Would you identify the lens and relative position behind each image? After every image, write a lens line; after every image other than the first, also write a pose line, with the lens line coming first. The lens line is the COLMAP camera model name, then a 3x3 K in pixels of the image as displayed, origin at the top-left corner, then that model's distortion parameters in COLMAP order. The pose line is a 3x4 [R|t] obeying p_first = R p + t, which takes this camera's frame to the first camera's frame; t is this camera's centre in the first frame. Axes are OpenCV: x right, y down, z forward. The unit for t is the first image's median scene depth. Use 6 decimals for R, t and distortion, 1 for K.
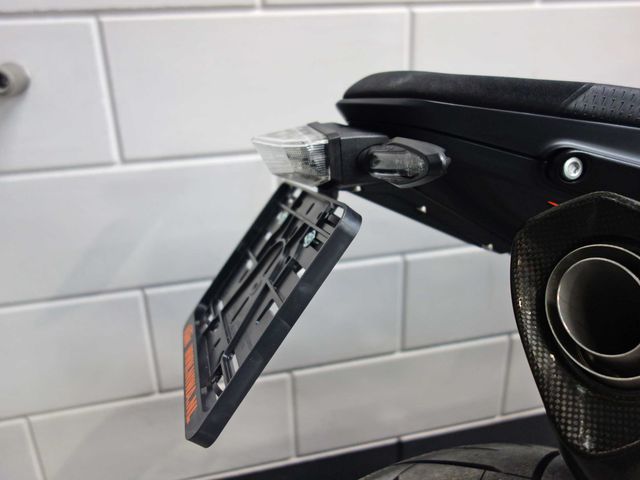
lens RADIAL K [[560.3, 0, 320.0], [0, 560.3, 240.0], [0, 0, 1]] dist [0.010139, 0.002668]
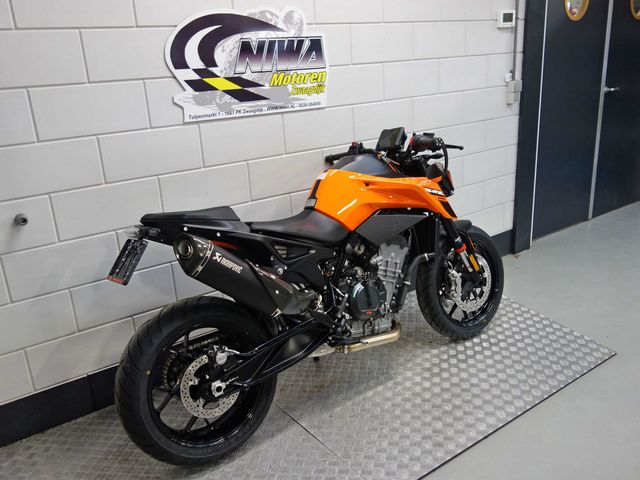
lens RADIAL K [[560.3, 0, 320.0], [0, 560.3, 240.0], [0, 0, 1]] dist [0.010139, 0.002668]
pose [[0.928784, -0.138740, 0.343673, -0.240916], [0.169000, 0.983815, -0.059563, 0.535216], [-0.329846, 0.113402, 0.937199, -4.603071]]
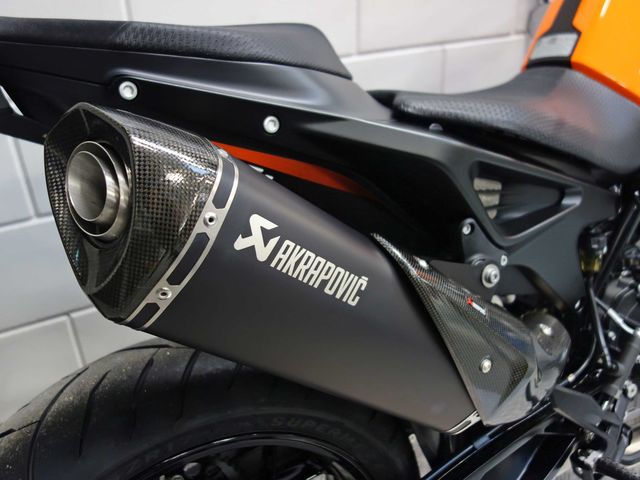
lens RADIAL K [[560.3, 0, 320.0], [0, 560.3, 240.0], [0, 0, 1]] dist [0.010139, 0.002668]
pose [[0.967052, -0.124880, 0.221845, 0.532983], [0.107131, 0.990130, 0.090362, 0.140459], [-0.230940, -0.063618, 0.970886, -0.366888]]
